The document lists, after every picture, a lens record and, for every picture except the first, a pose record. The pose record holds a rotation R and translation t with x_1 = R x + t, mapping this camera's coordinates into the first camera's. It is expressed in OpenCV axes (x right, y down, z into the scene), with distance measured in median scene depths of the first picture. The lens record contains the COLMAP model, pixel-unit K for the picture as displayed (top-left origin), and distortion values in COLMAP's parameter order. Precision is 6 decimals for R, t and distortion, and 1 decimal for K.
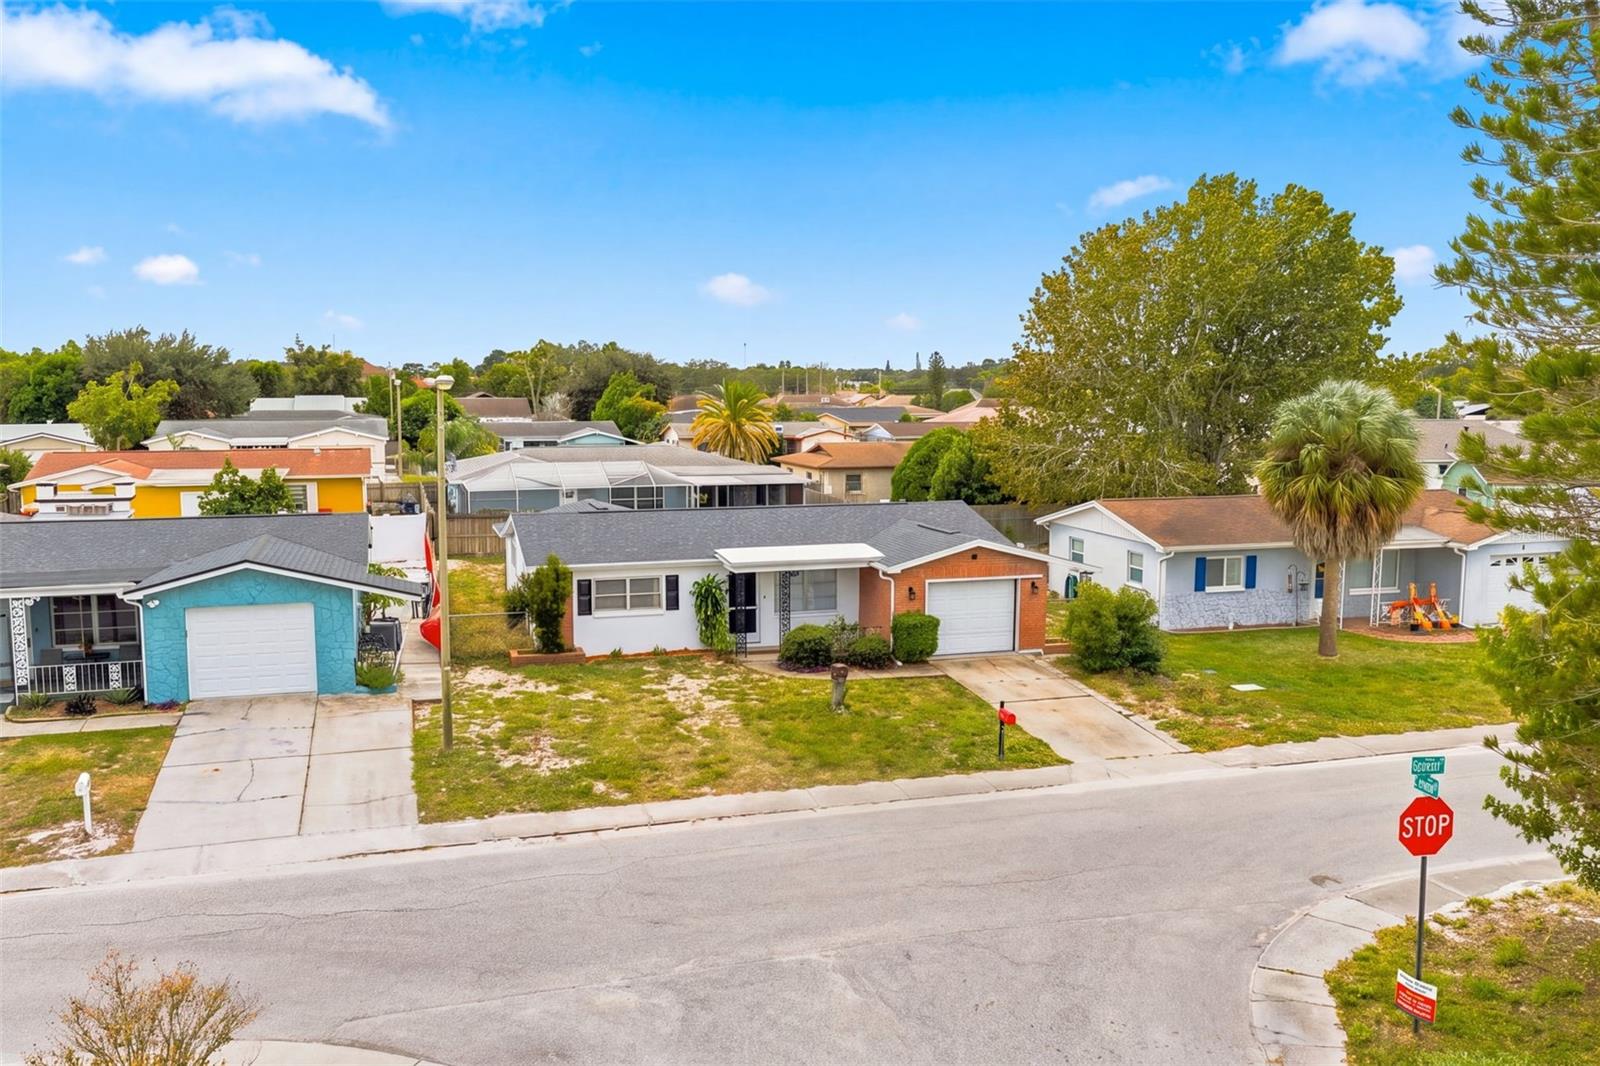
lens RADIAL K [[1328.4, 0, 803.7], [0, 1328.4, 532.2], [0, 0, 1]] dist [0.027734, -0.047105]
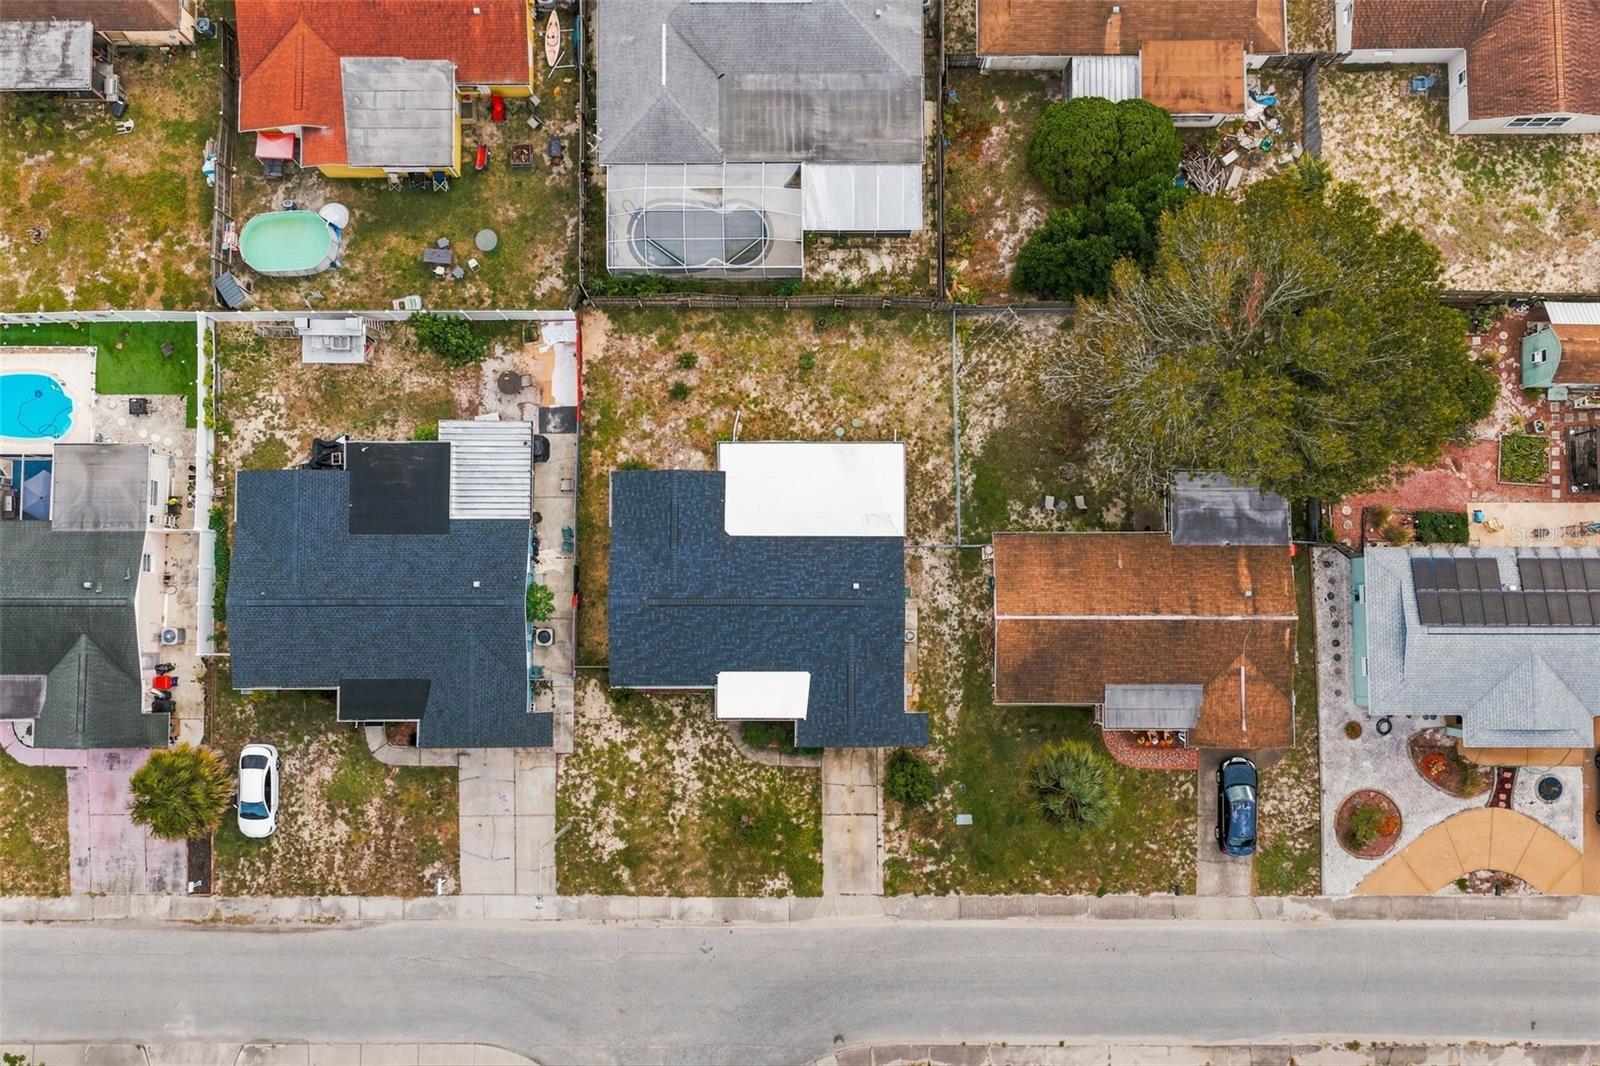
lens RADIAL K [[1328.4, 0, 802.7], [0, 1328.4, 528.6], [0, 0, 1]] dist [0.027734, -0.047105]
pose [[0.954638, 0.296552, -0.026888, 0.031687], [-0.027072, 0.176362, 0.983953, -1.874161], [0.296535, -0.938591, 0.176390, 0.983845]]
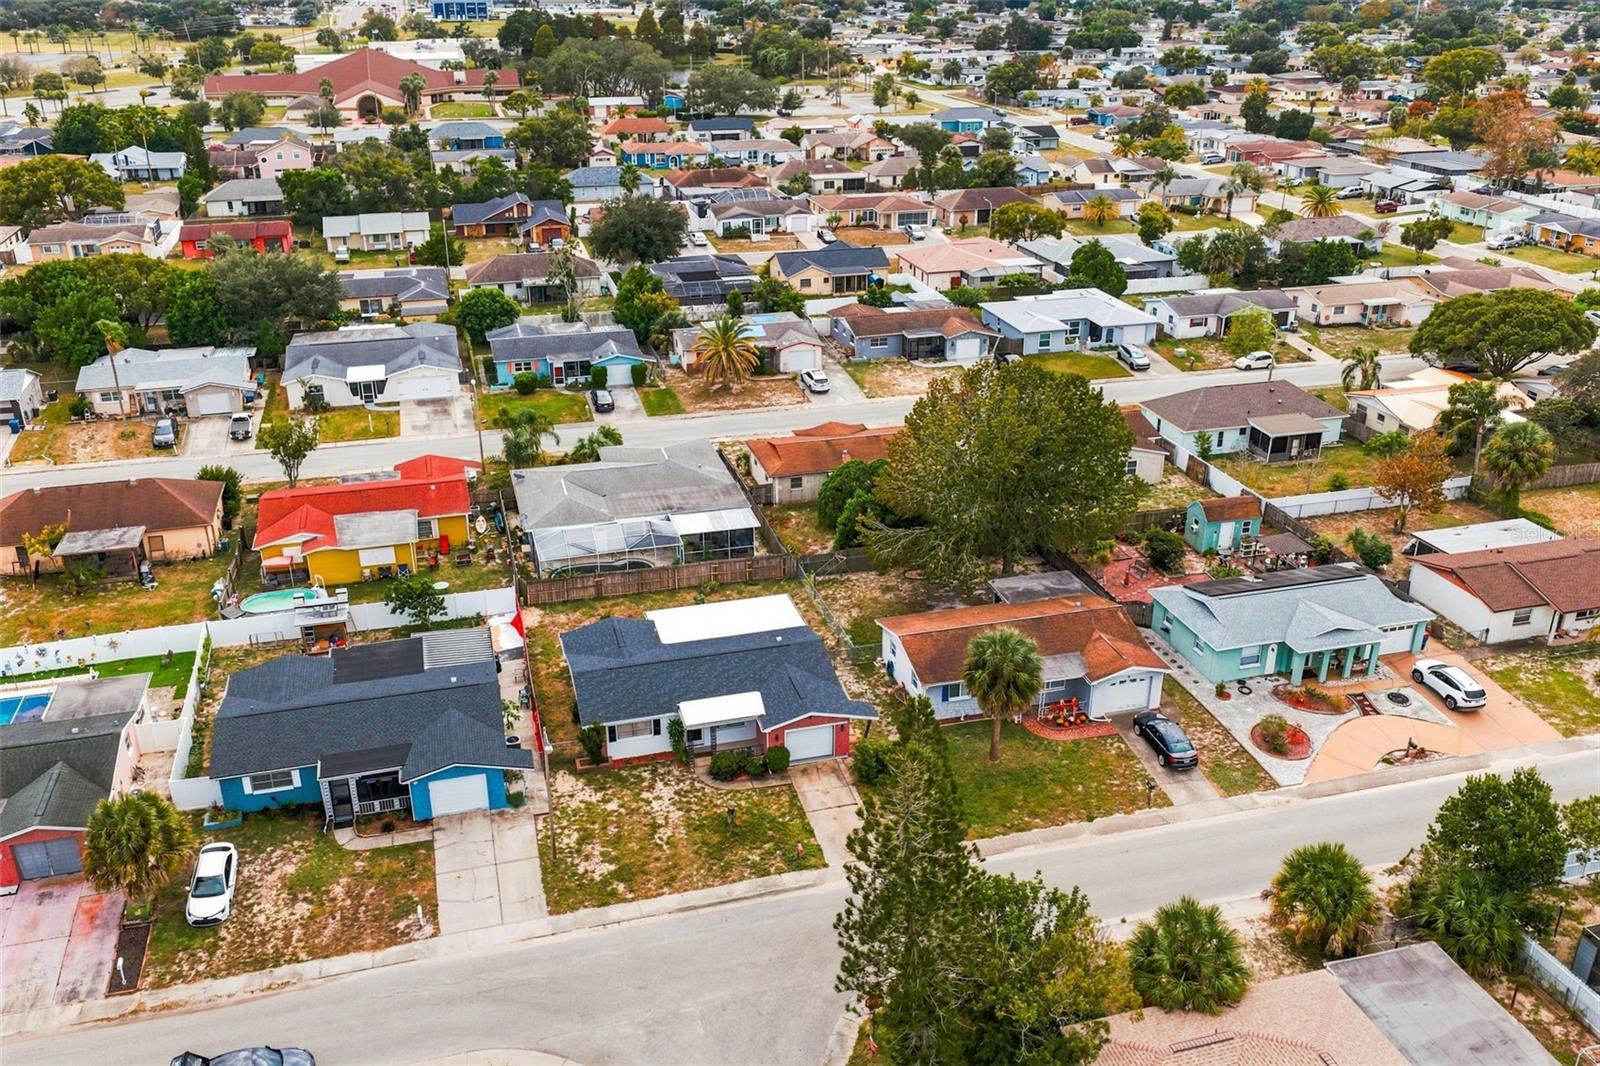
lens RADIAL K [[1328.4, 0, 800.0], [0, 1328.4, 534.7], [0, 0, 1]] dist [0.027734, -0.047105]
pose [[0.999511, 0.011113, -0.029242, 0.176493], [-0.001890, 0.954511, 0.298169, -0.863873], [0.031225, -0.297967, 0.954065, -0.823657]]
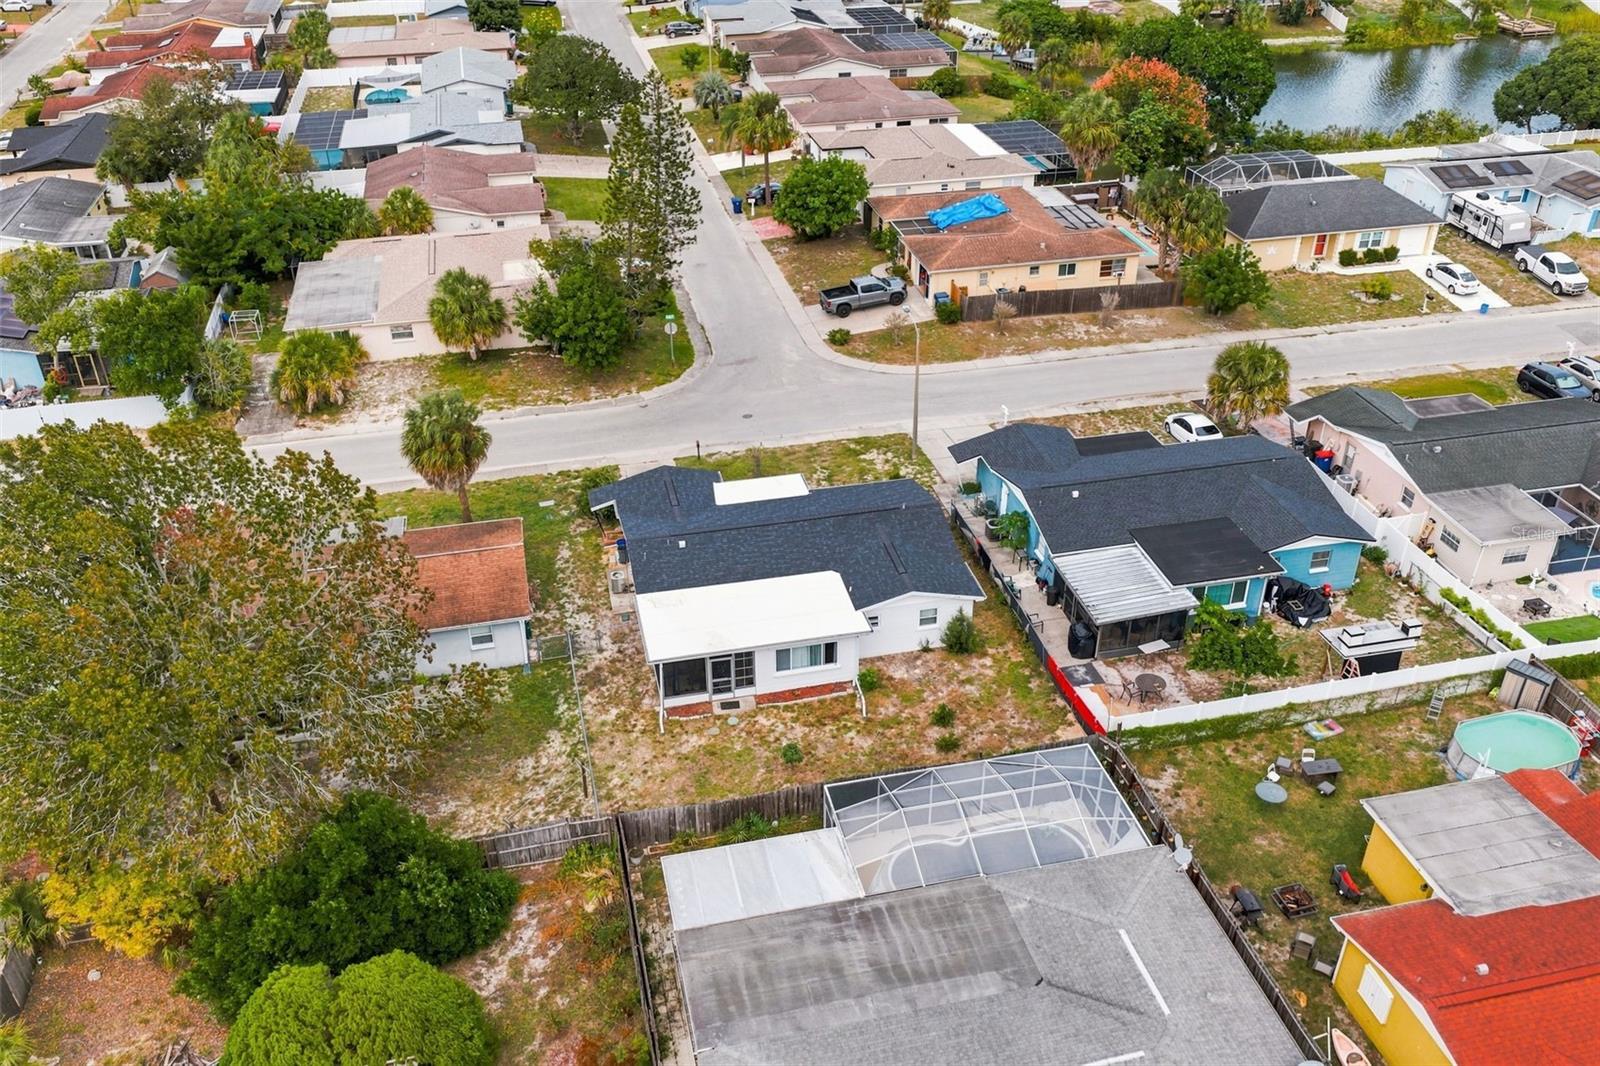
lens RADIAL K [[1328.4, 0, 801.5], [0, 1328.4, 540.4], [0, 0, 1]] dist [0.027734, -0.047105]
pose [[-0.996903, -0.037079, 0.069349, -0.190420], [0.014266, 0.781958, 0.623168, -1.082501], [-0.077334, 0.622227, -0.779007, 2.551384]]
